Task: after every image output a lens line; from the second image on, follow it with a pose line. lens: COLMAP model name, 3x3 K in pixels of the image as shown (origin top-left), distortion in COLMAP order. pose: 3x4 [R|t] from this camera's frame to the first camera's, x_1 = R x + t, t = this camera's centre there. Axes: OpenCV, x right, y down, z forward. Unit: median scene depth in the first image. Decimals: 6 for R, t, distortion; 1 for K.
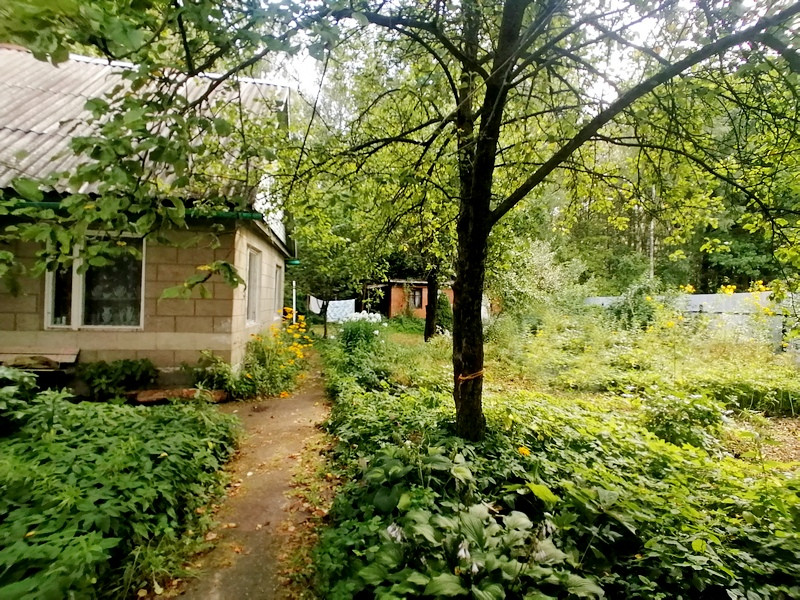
lens RADIAL K [[396.3, 0, 400.0], [0, 396.3, 300.0], [0, 0, 1]] dist [0.033424, -0.028468]
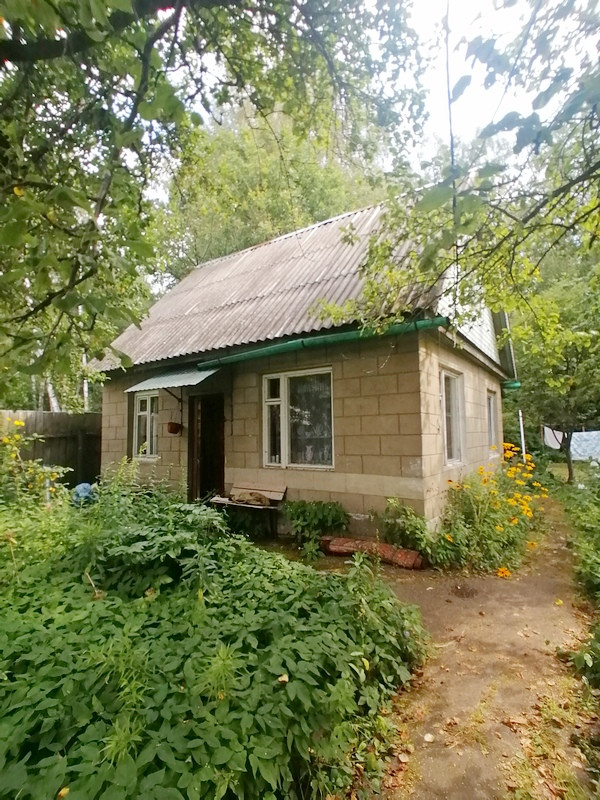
lens RADIAL K [[396.3, 0, 300.0], [0, 396.3, 400.0], [0, 0, 1]] dist [0.033424, -0.028468]
pose [[0.713244, -0.092040, -0.694846, -0.039394], [0.031091, 0.994520, -0.099821, 0.002188], [0.700225, 0.049593, 0.712197, 0.269873]]
